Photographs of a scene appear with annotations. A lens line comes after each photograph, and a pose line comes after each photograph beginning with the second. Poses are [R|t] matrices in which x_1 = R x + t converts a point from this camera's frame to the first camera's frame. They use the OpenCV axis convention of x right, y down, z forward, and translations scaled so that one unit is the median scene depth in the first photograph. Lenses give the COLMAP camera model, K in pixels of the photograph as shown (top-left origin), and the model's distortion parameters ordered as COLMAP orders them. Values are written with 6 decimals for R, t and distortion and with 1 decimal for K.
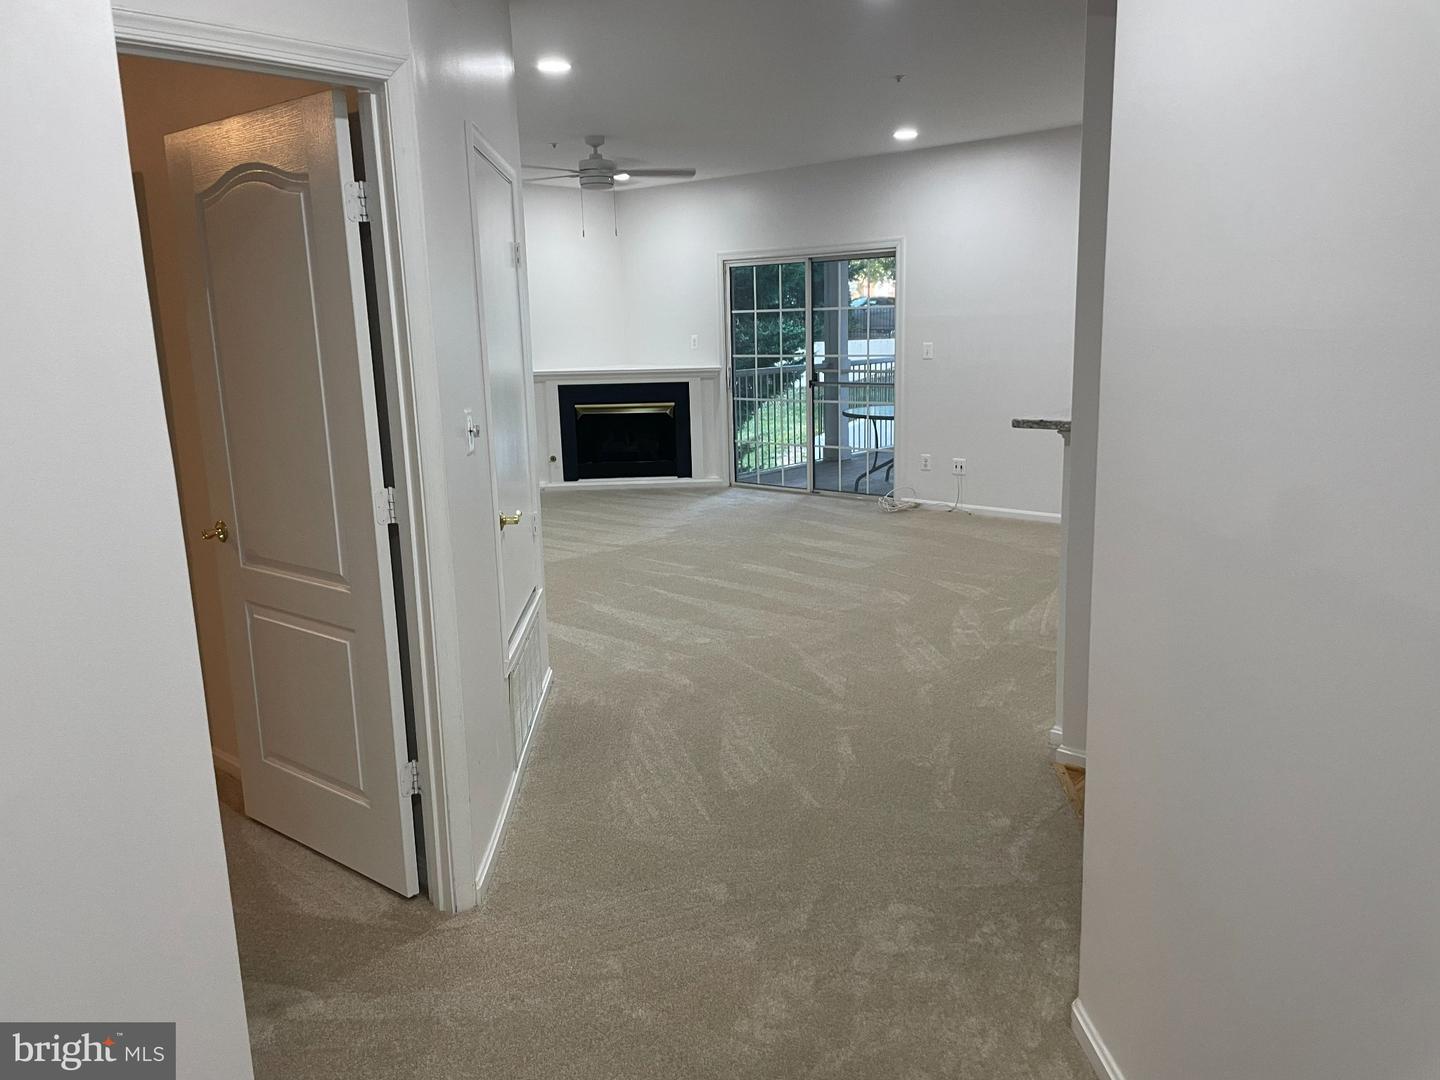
lens RADIAL K [[1093.7, 0, 722.0], [0, 1093.7, 543.0], [0, 0, 1]] dist [0.073547, -0.096944]
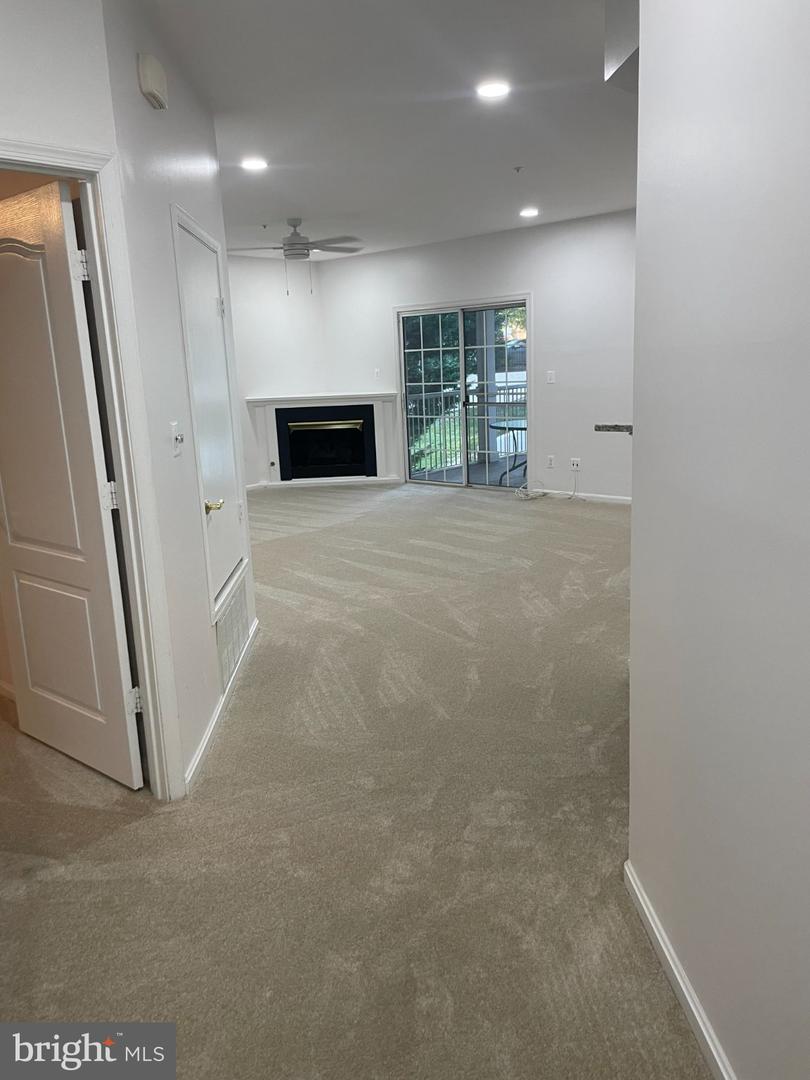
lens RADIAL K [[820.3, 0, 403.0], [0, 820.3, 535.5], [0, 0, 1]] dist [0.073547, -0.096944]
pose [[0.999800, -0.014571, -0.013674, 0.023188], [0.014707, 0.999843, 0.009870, 0.003686], [0.013528, -0.010069, 0.999858, 0.003069]]
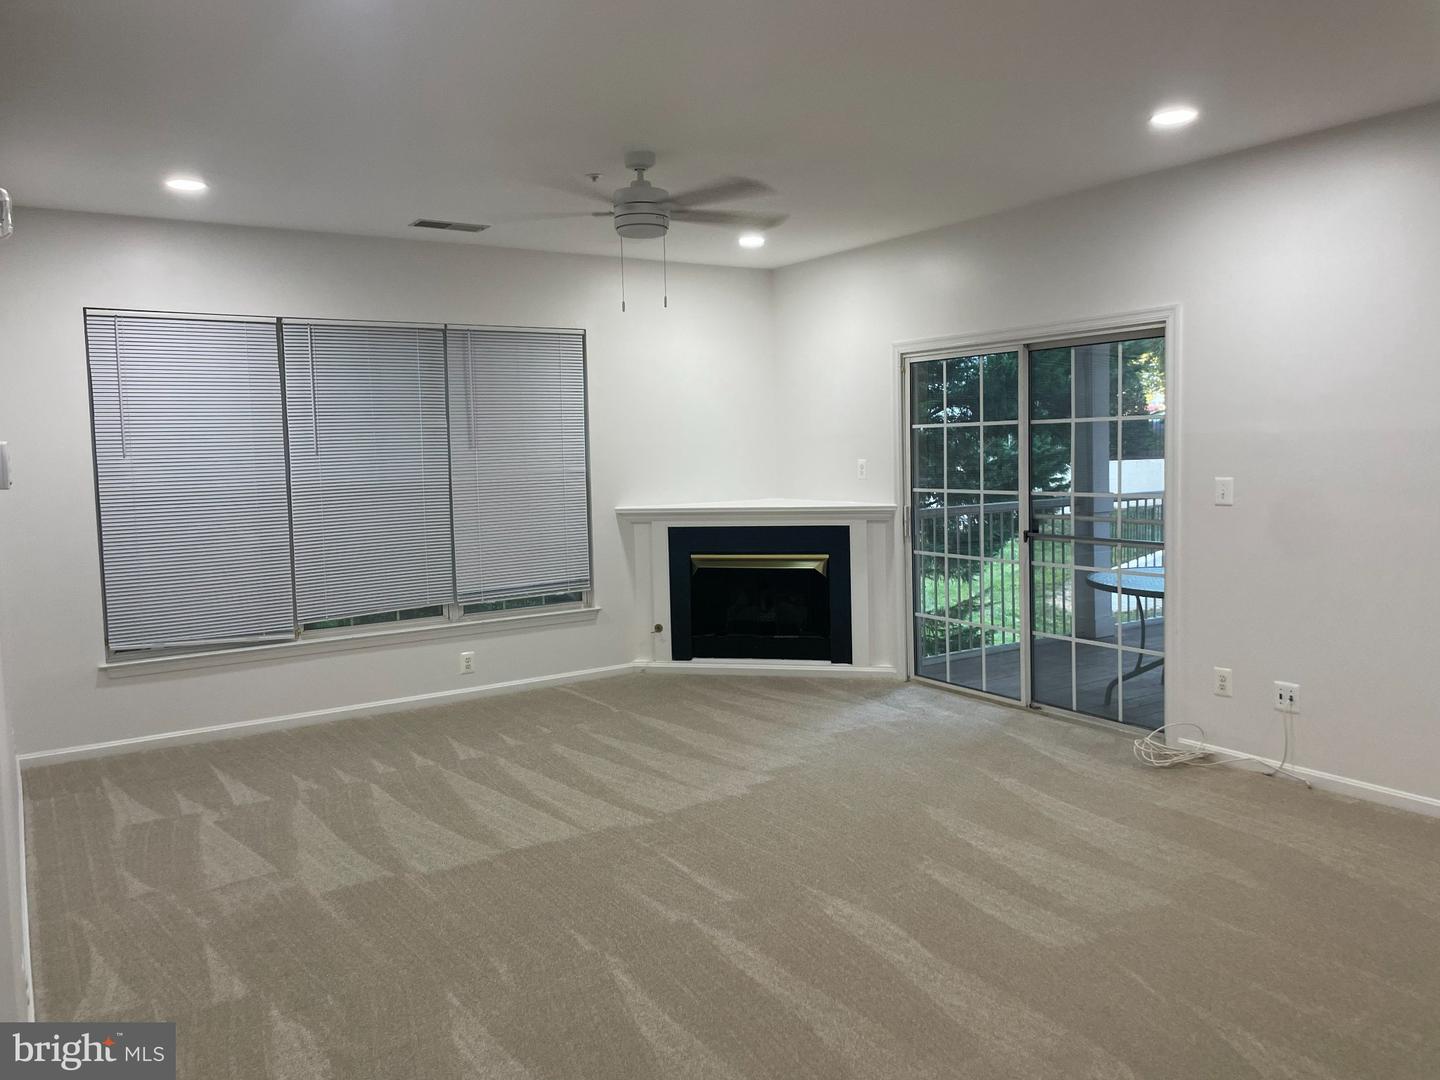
lens RADIAL K [[1093.7, 0, 722.0], [0, 1093.7, 514.1], [0, 0, 1]] dist [0.073547, -0.096944]
pose [[0.966251, 0.019038, -0.256898, 0.093460], [-0.051906, 0.991200, -0.121773, -0.089742], [0.252319, 0.130997, 0.958736, 0.429936]]
